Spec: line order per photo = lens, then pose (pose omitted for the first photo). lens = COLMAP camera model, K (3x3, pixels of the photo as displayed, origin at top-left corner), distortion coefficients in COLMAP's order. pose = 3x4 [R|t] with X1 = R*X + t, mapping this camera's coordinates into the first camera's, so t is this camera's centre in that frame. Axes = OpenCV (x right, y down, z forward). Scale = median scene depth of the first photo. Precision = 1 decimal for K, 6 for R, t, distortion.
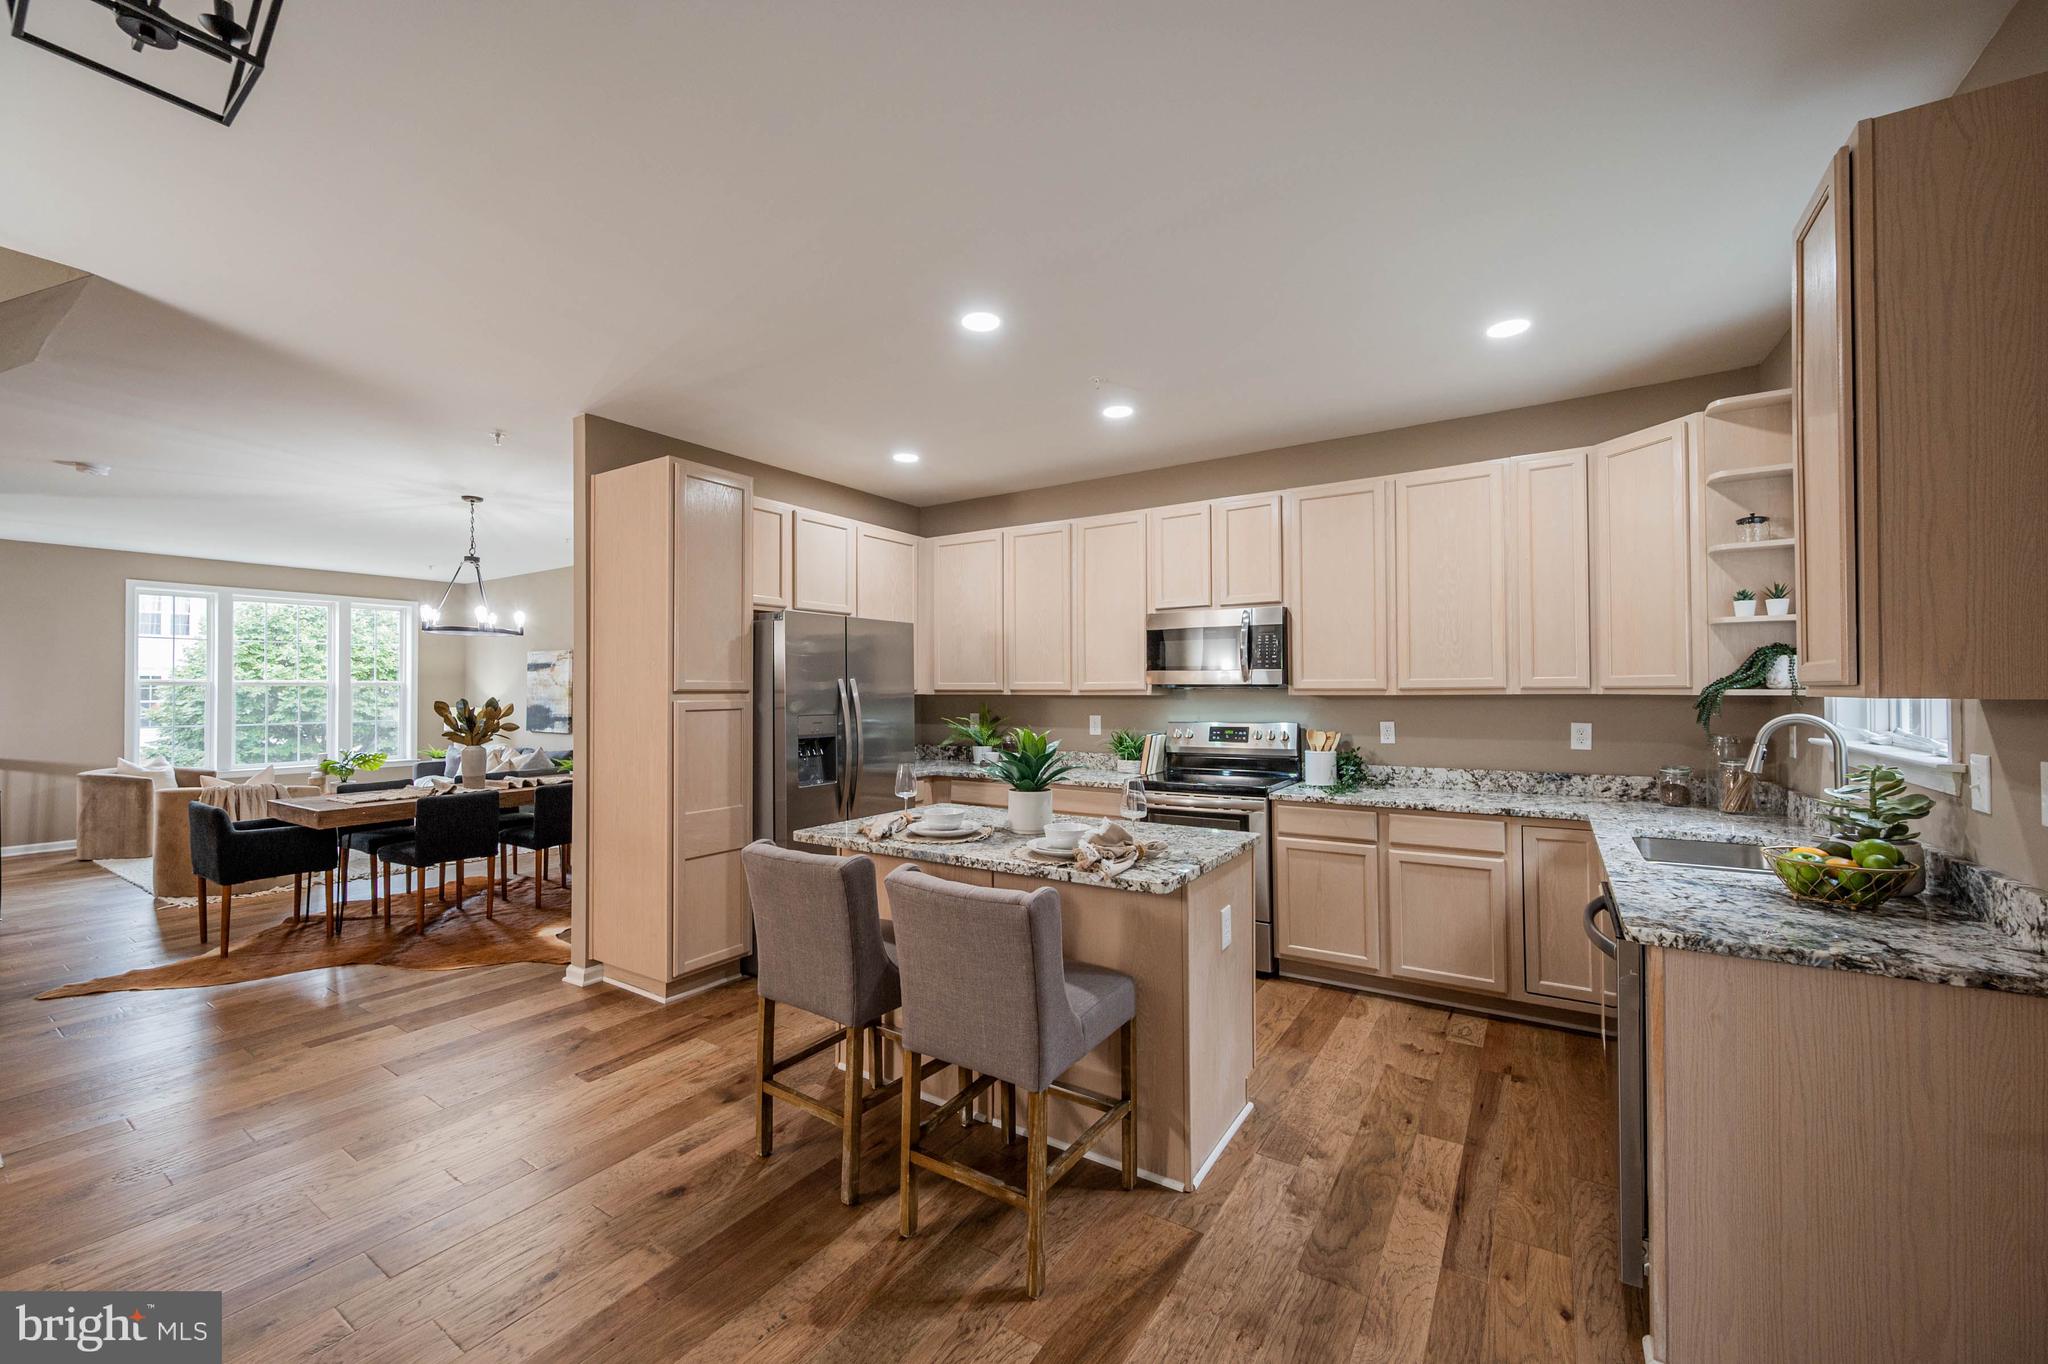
lens RADIAL K [[809.7, 0, 1020.7], [0, 809.7, 682.4], [0, 0, 1]] dist [-0.001066, 0.000166]
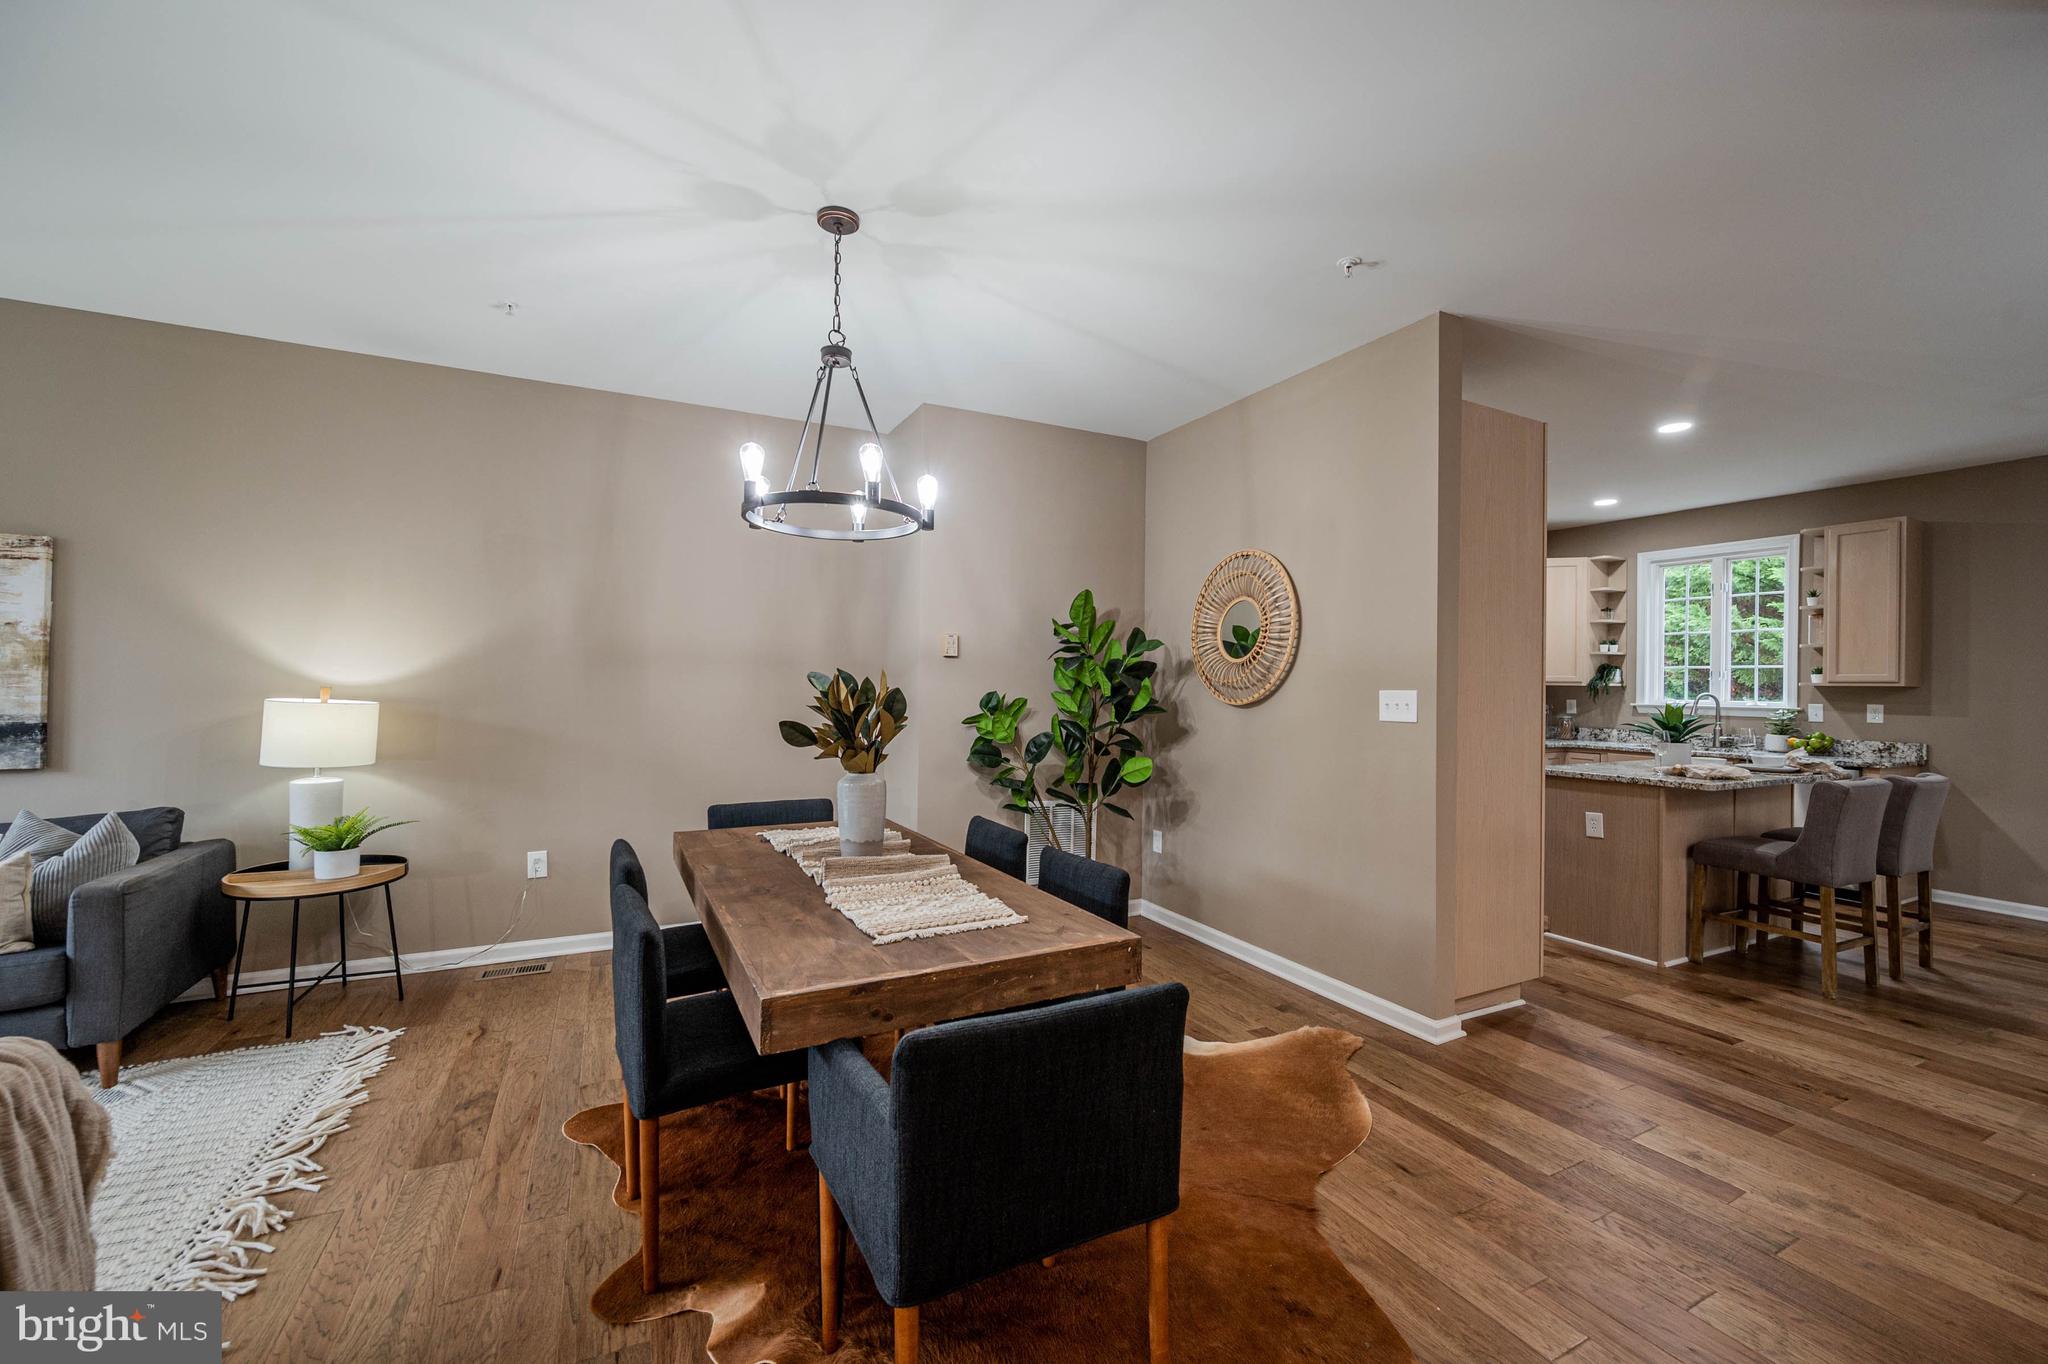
lens RADIAL K [[809.7, 0, 1020.7], [0, 809.7, 682.4], [0, 0, 1]] dist [-0.001066, 0.000166]
pose [[0.494774, 0.012260, 0.868935, -1.533757], [-0.021448, 0.999768, -0.001893, 0.037202], [-0.868757, -0.017700, 0.494922, 1.039124]]
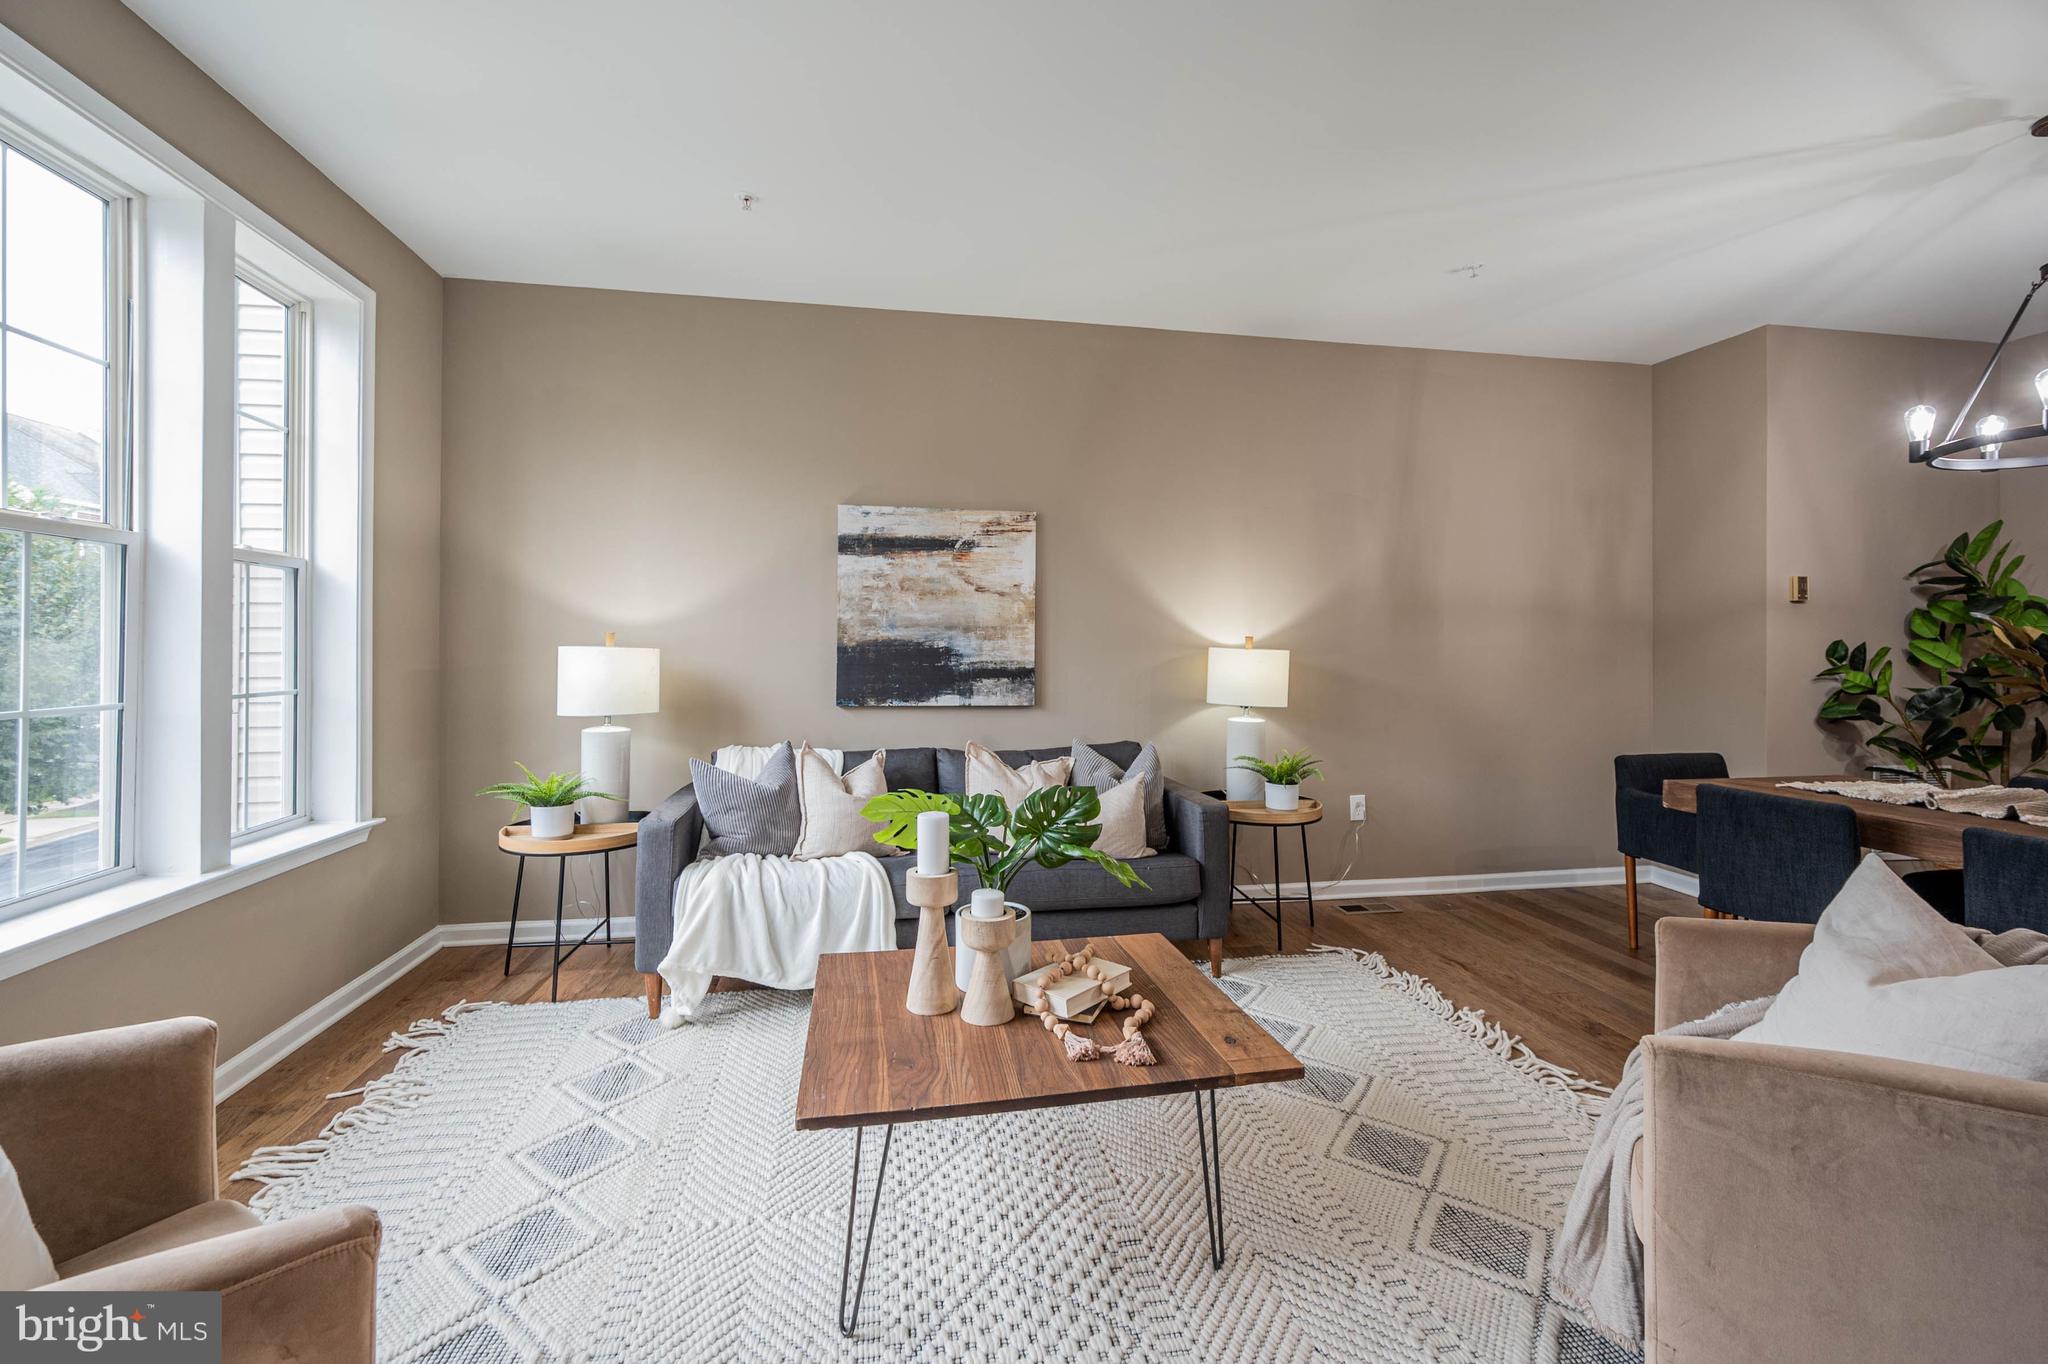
lens RADIAL K [[844.6, 0, 1025.9], [0, 844.6, 644.6], [0, 0, 1]] dist [-0.000620, -0.000028]
pose [[0.723641, 0.007623, 0.690134, -2.041801], [-0.016752, 0.999838, 0.006522, 0.064040], [-0.689973, -0.016281, 0.723652, 1.582569]]
